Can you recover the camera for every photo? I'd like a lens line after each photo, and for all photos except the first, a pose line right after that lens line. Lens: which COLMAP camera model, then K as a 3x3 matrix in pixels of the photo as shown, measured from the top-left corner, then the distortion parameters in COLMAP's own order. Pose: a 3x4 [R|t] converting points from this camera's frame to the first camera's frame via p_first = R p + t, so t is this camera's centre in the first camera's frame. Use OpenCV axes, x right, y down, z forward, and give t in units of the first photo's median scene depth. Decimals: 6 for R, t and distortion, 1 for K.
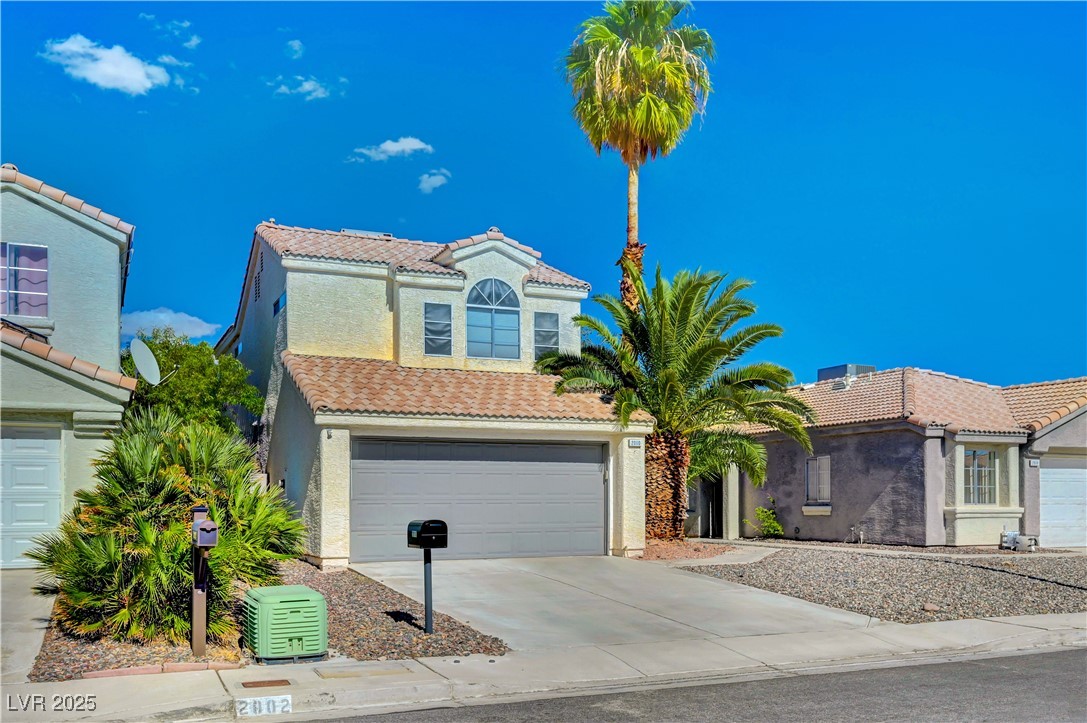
lens RADIAL K [[955.2, 0, 543.5], [0, 955.2, 392.4], [0, 0, 1]] dist [-0.007274, -0.007524]
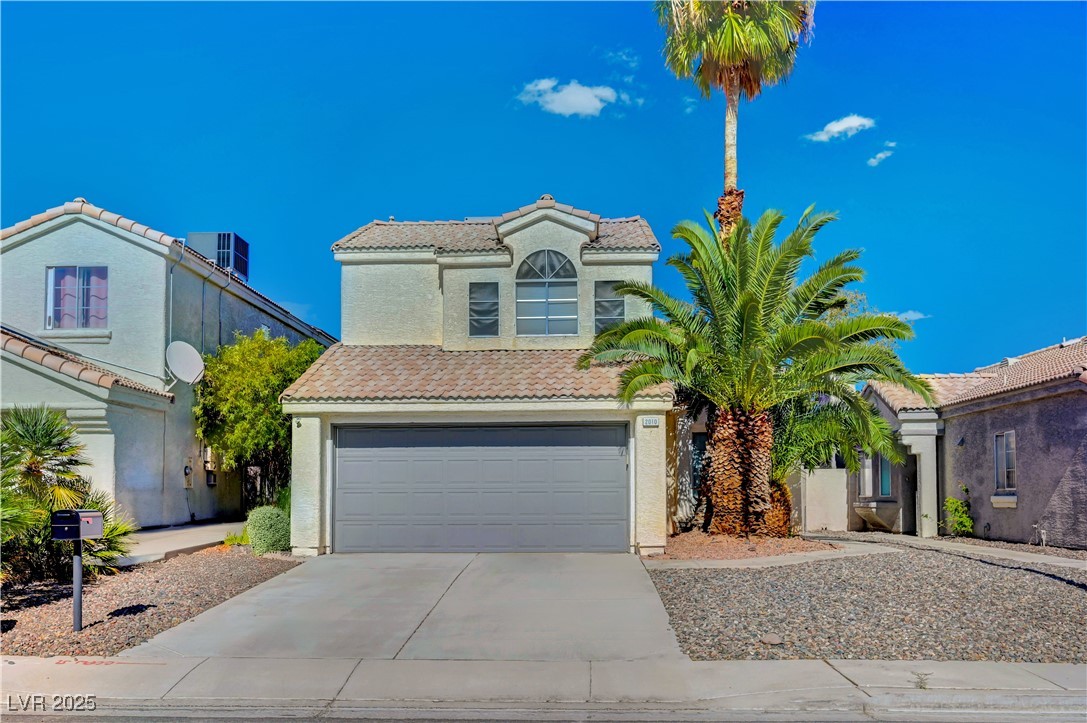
lens RADIAL K [[948.6, 0, 543.5], [0, 948.6, 361.5], [0, 0, 1]] dist [-0.004096, -0.006475]
pose [[0.896603, -0.060684, -0.438658, 0.348830], [0.051090, 0.998127, -0.033655, 0.020626], [0.439879, 0.007764, 0.898023, 0.174706]]
